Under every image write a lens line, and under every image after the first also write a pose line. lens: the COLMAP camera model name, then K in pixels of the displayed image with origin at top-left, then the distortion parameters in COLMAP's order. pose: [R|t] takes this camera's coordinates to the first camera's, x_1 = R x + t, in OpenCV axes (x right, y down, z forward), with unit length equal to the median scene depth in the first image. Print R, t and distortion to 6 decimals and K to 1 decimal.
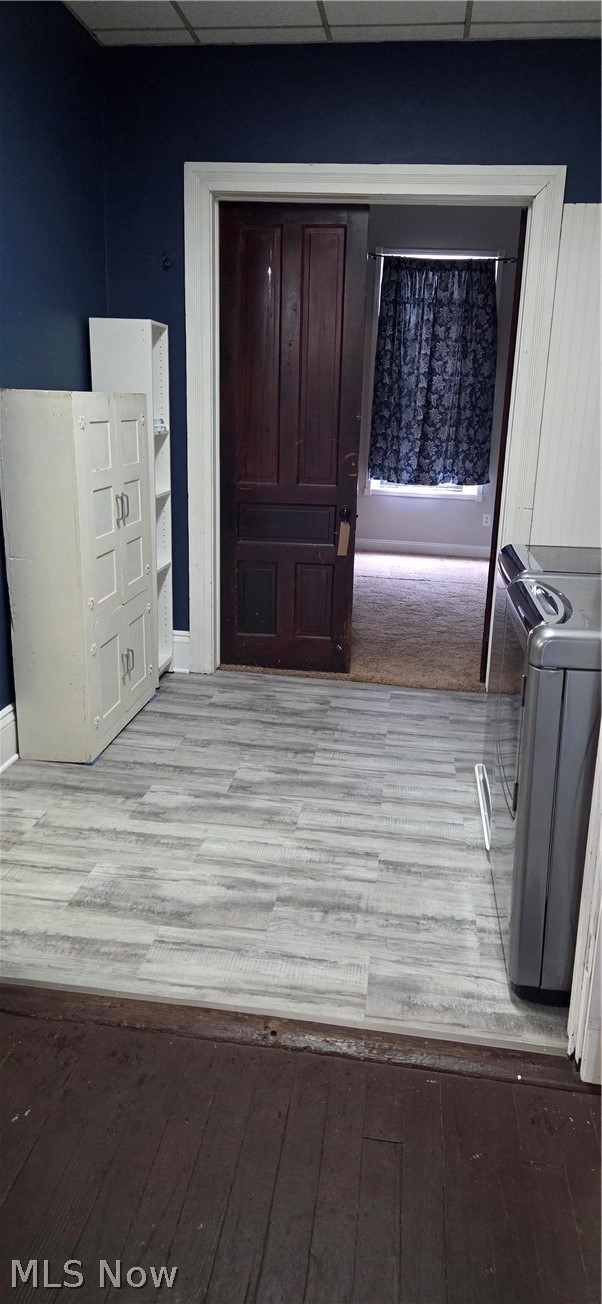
lens RADIAL K [[859.7, 0, 301.0], [0, 859.7, 652.0], [0, 0, 1]] dist [0.003889, -0.002230]
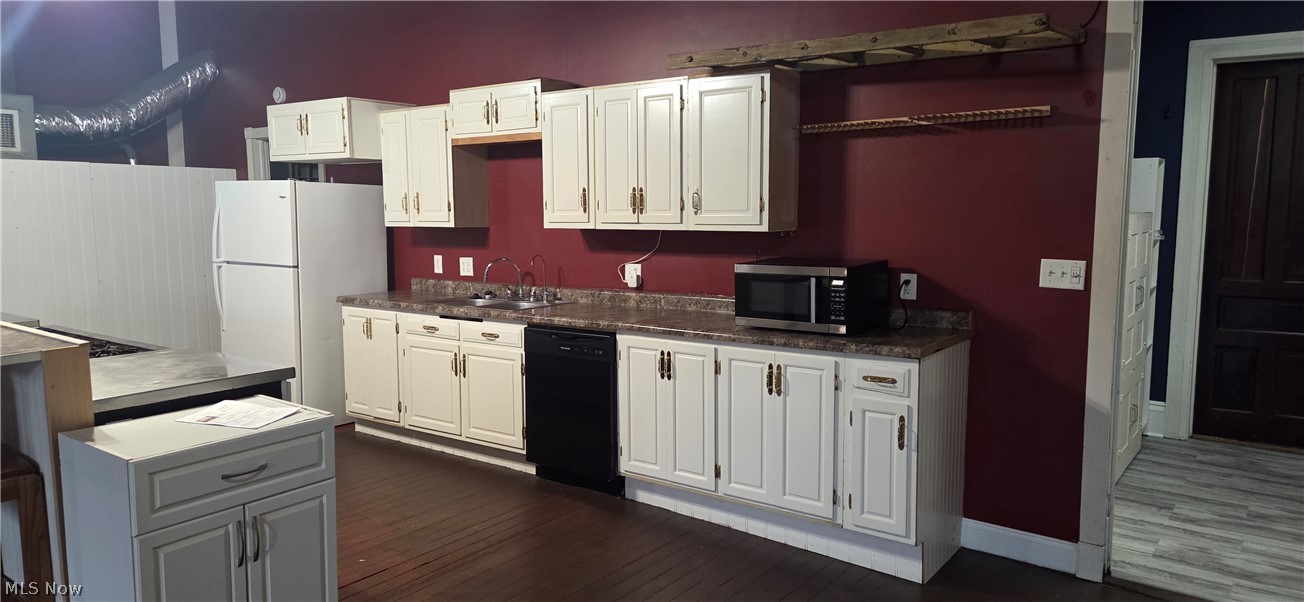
lens RADIAL K [[859.7, 0, 652.0], [0, 859.7, 301.0], [0, 0, 1]] dist [0.003889, -0.002230]
pose [[0.859543, 0.022898, -0.510551, -0.167075], [-0.110715, 0.983615, -0.142280, 0.106382], [0.498927, 0.178822, 0.847994, -0.477603]]
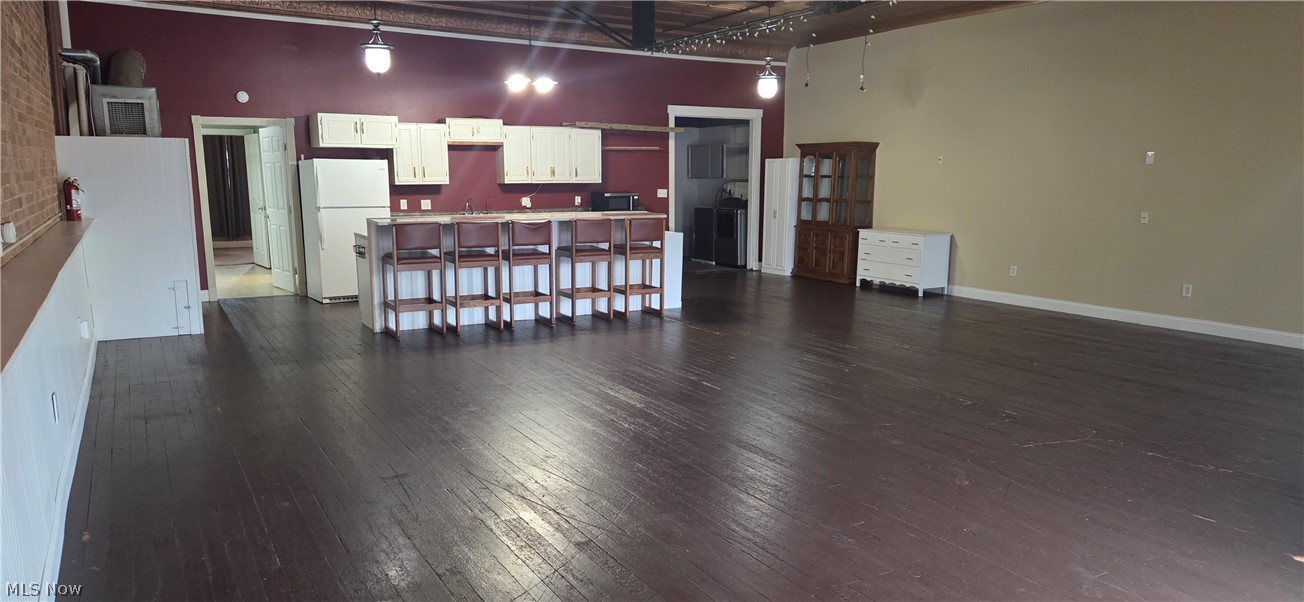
lens RADIAL K [[859.7, 0, 652.0], [0, 859.7, 301.0], [0, 0, 1]] dist [0.003889, -0.002230]
pose [[0.788586, -0.118150, 0.603467, -3.128791], [0.184038, 0.981733, -0.048284, 0.595674], [-0.586739, 0.149136, 0.795925, -2.640911]]
